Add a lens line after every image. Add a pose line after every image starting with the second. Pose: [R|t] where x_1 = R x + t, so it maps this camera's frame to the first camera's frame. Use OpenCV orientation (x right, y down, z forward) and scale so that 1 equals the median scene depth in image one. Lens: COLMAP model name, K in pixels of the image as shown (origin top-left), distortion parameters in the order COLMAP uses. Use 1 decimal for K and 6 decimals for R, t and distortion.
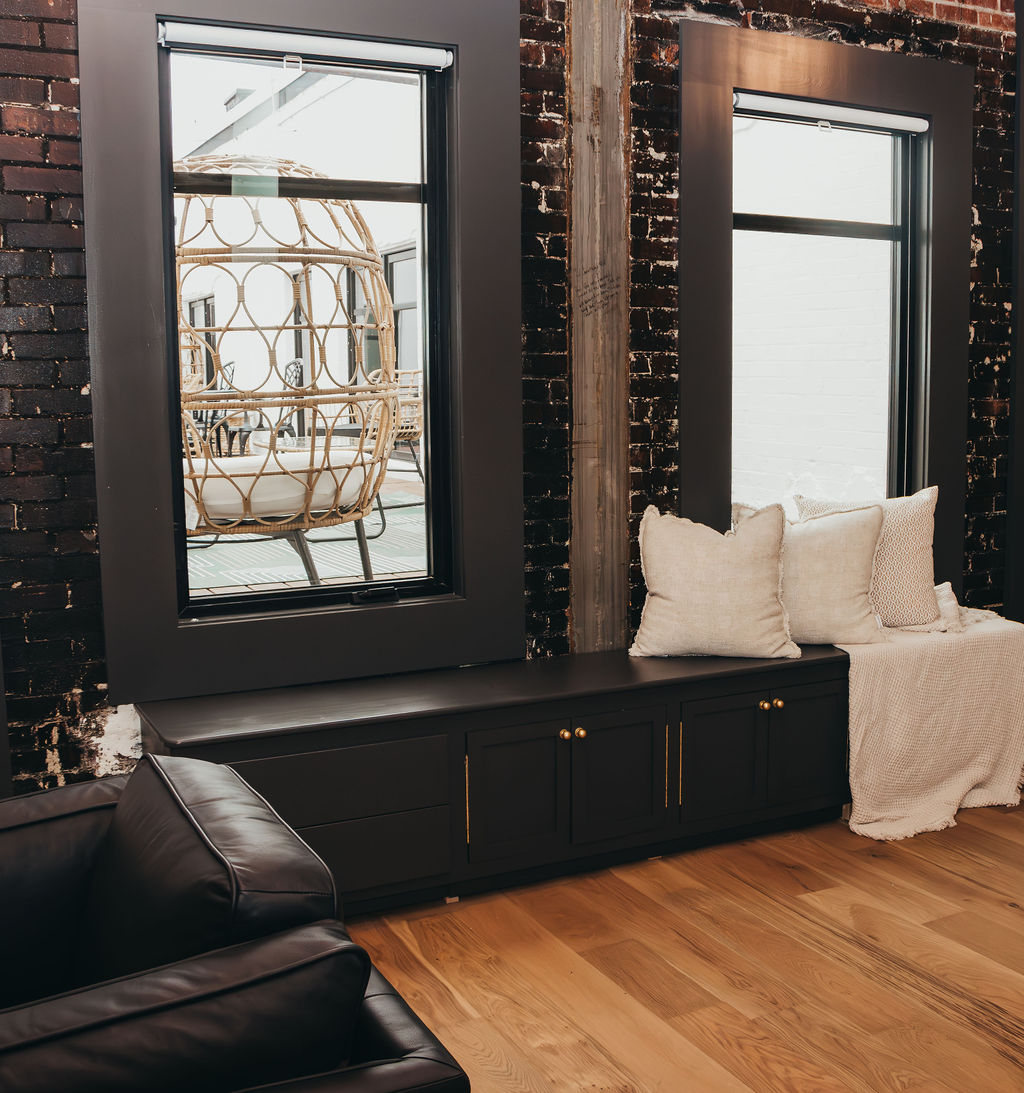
lens RADIAL K [[1340.5, 0, 517.0], [0, 1340.5, 543.4], [0, 0, 1]] dist [-0.083841, 0.000000]
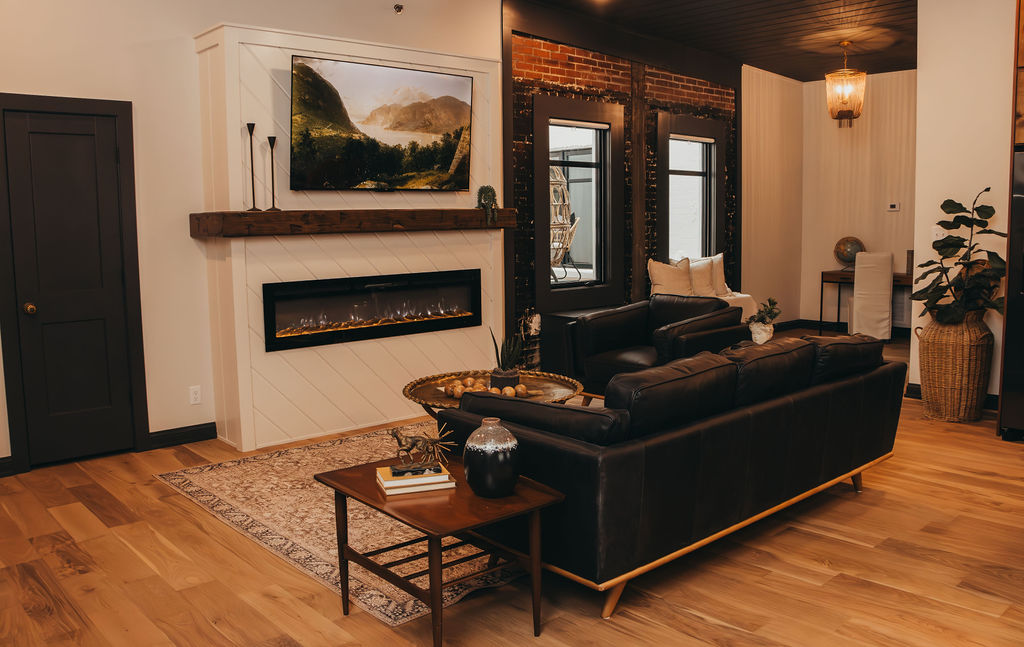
lens RADIAL K [[878.8, 0, 511.0], [0, 878.8, 326.5], [0, 0, 1]] dist [-0.073364, 0.003560]
pose [[0.966209, -0.044249, 0.253934, -0.794268], [0.050850, 0.998516, -0.019487, 0.164280], [-0.252695, 0.031741, 0.967025, -0.999293]]
